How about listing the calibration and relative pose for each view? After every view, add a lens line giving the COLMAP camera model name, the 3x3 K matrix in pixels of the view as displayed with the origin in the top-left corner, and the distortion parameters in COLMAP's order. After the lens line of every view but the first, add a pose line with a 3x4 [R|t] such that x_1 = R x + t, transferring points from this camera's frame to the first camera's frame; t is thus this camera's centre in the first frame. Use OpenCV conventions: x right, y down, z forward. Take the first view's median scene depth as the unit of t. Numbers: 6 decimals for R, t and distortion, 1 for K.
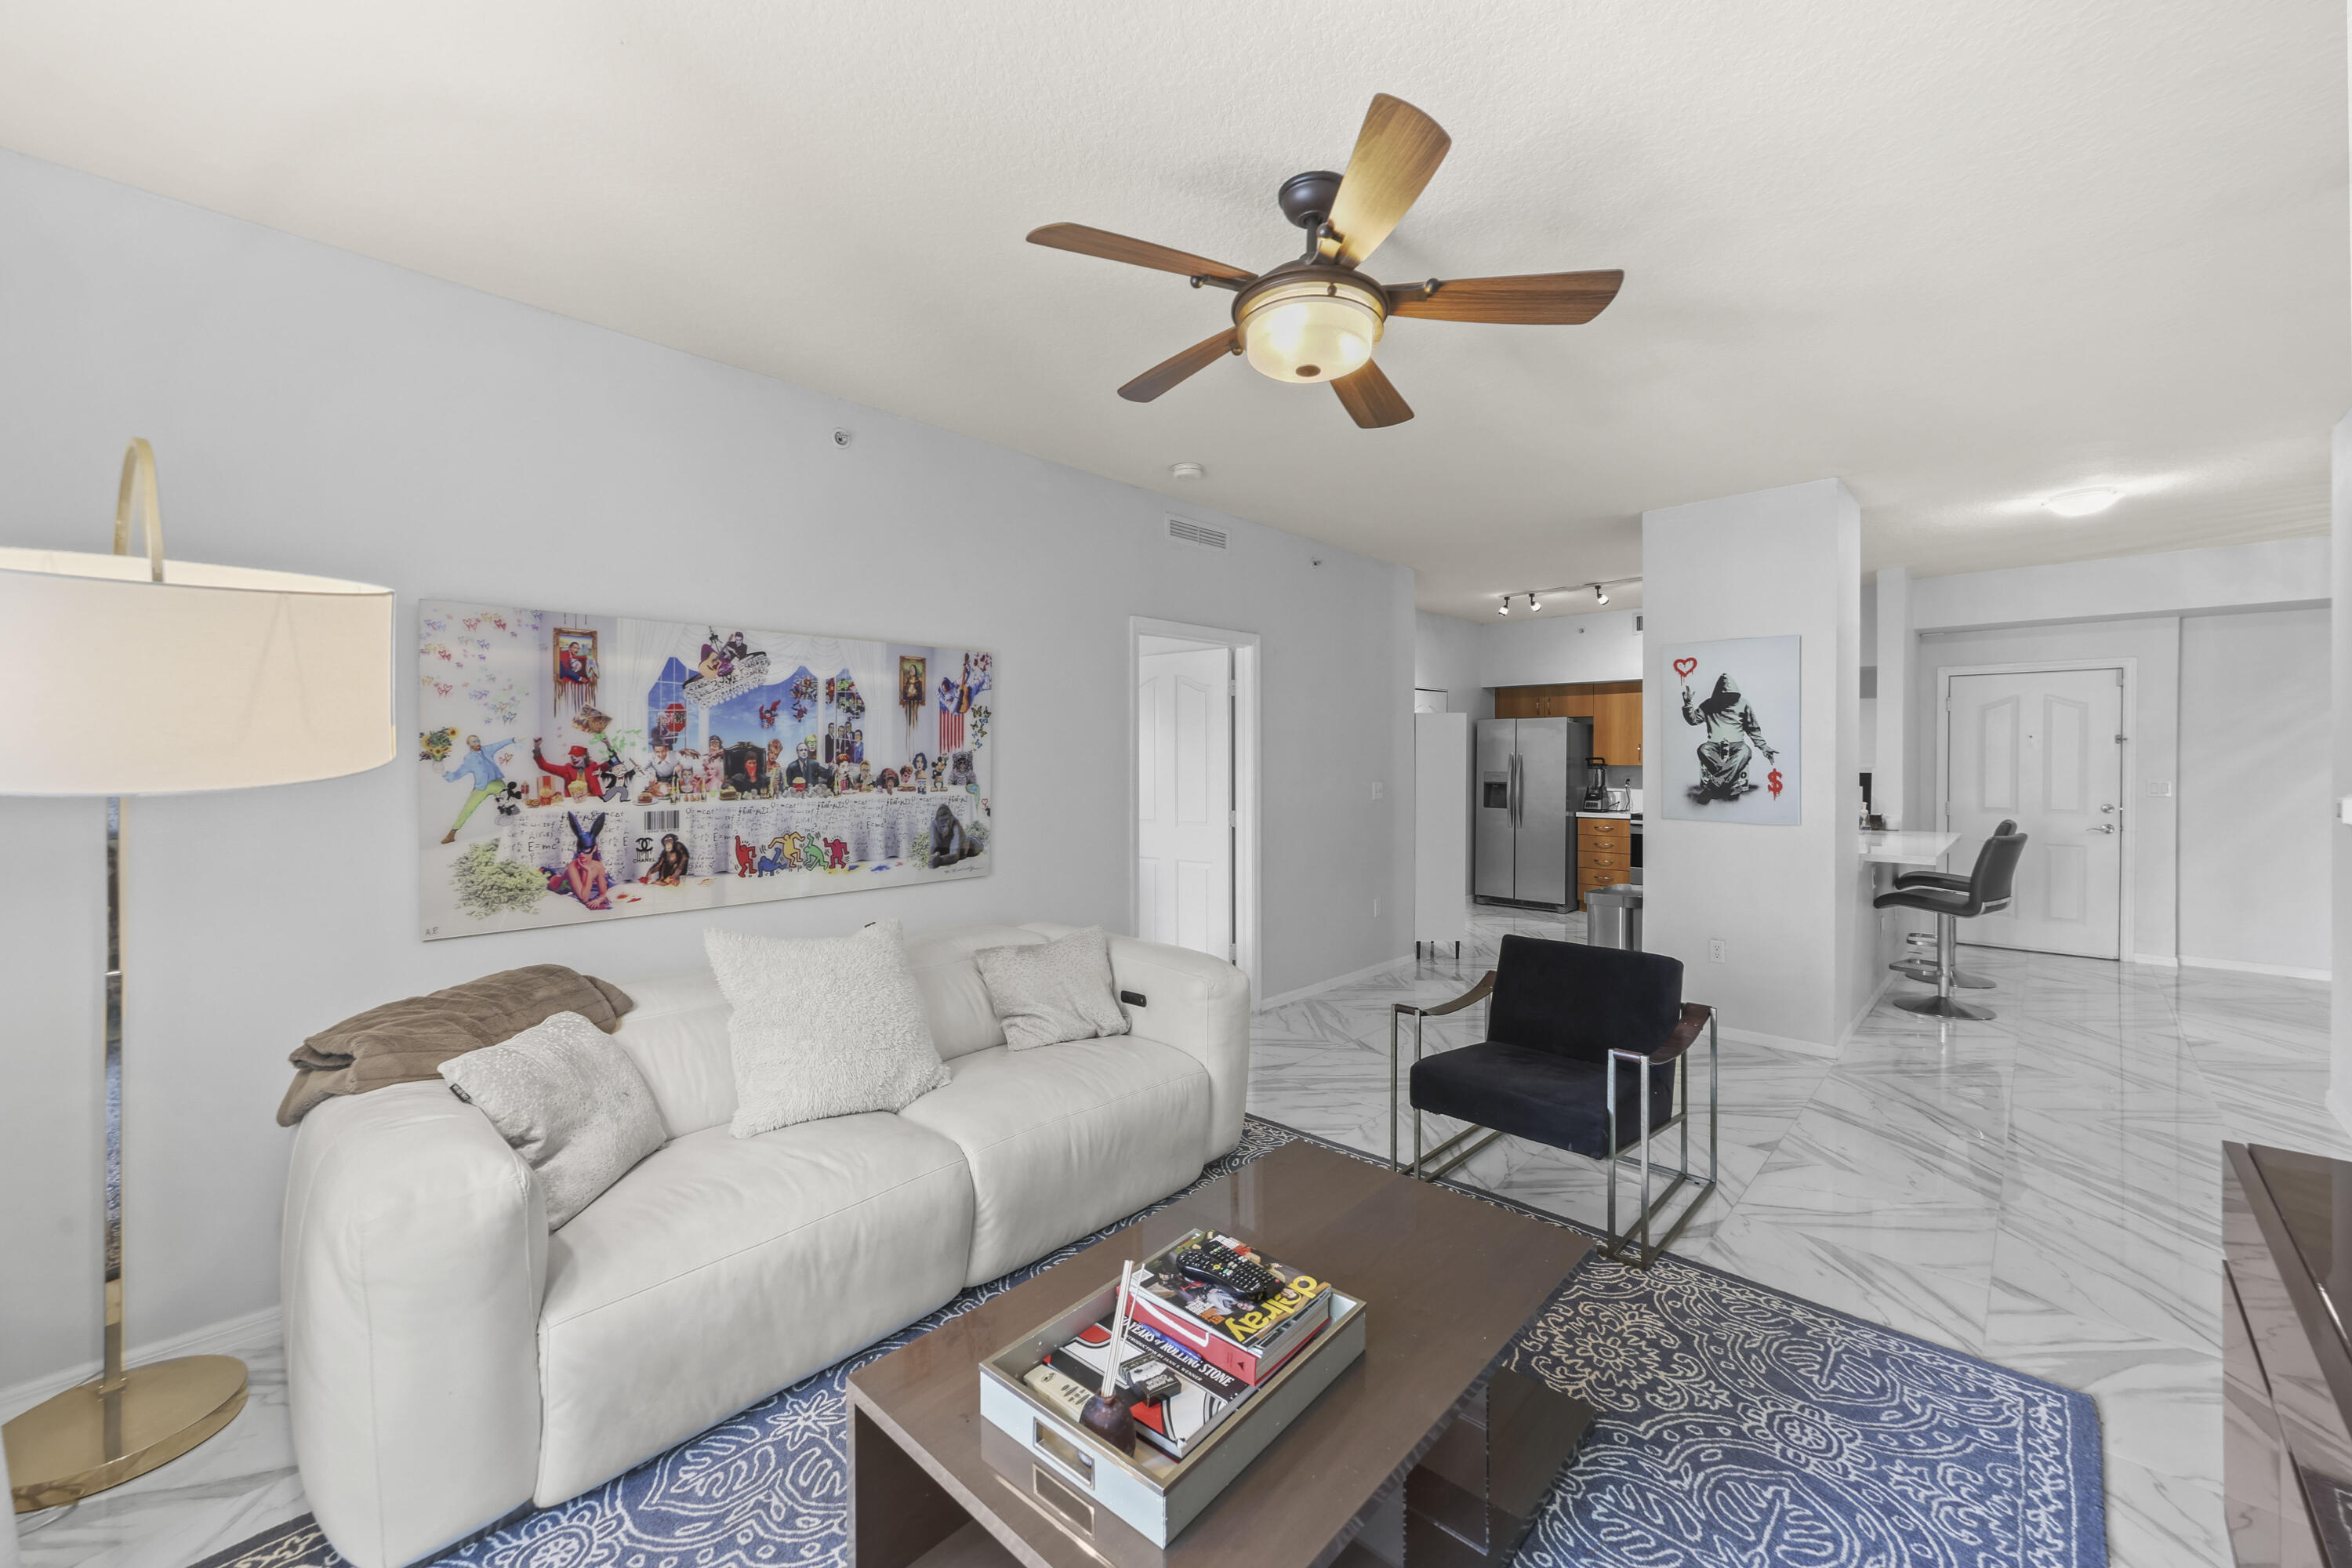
lens RADIAL K [[921.7, 0, 1160.1], [0, 921.7, 759.2], [0, 0, 1]] dist [0.001242, 0.000006]
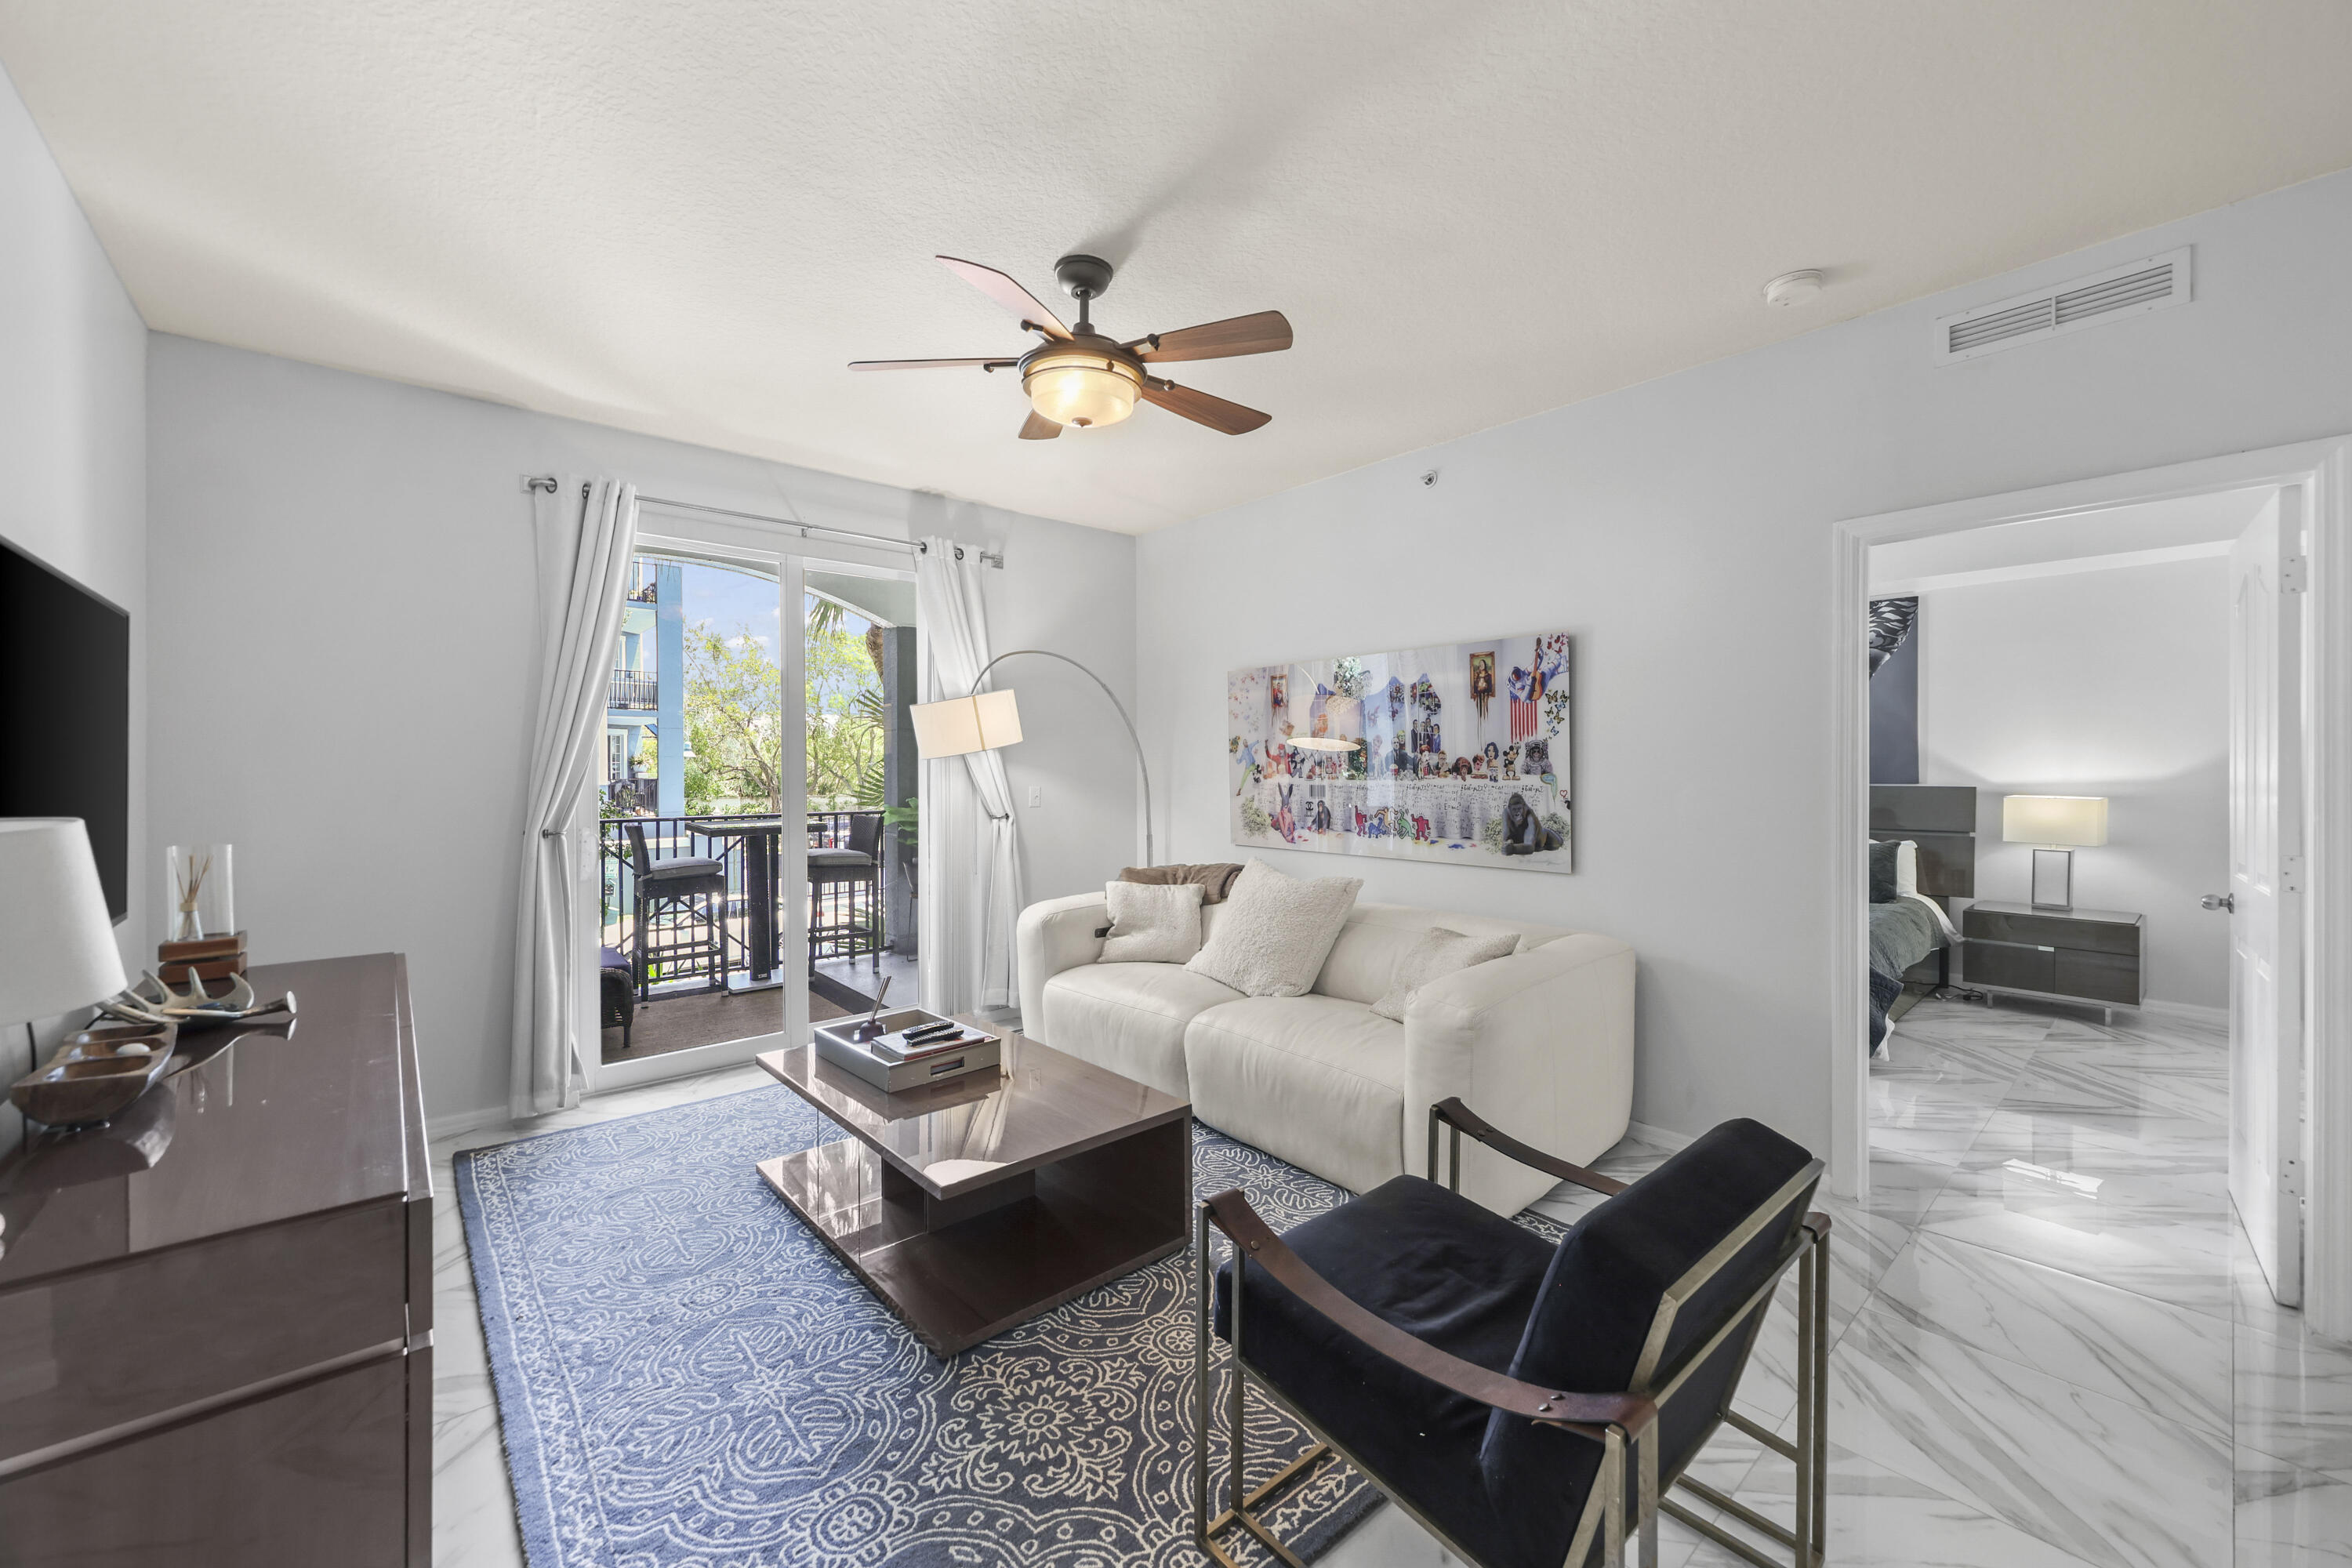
lens RADIAL K [[921.7, 0, 1183.2], [0, 921.7, 770.7], [0, 0, 1]] dist [0.001242, 0.000006]
pose [[-0.088133, 0.006286, -0.996089, 0.905024], [-0.000464, 0.999980, 0.006352, 0.020871], [0.996109, 0.001022, -0.088128, 0.824795]]
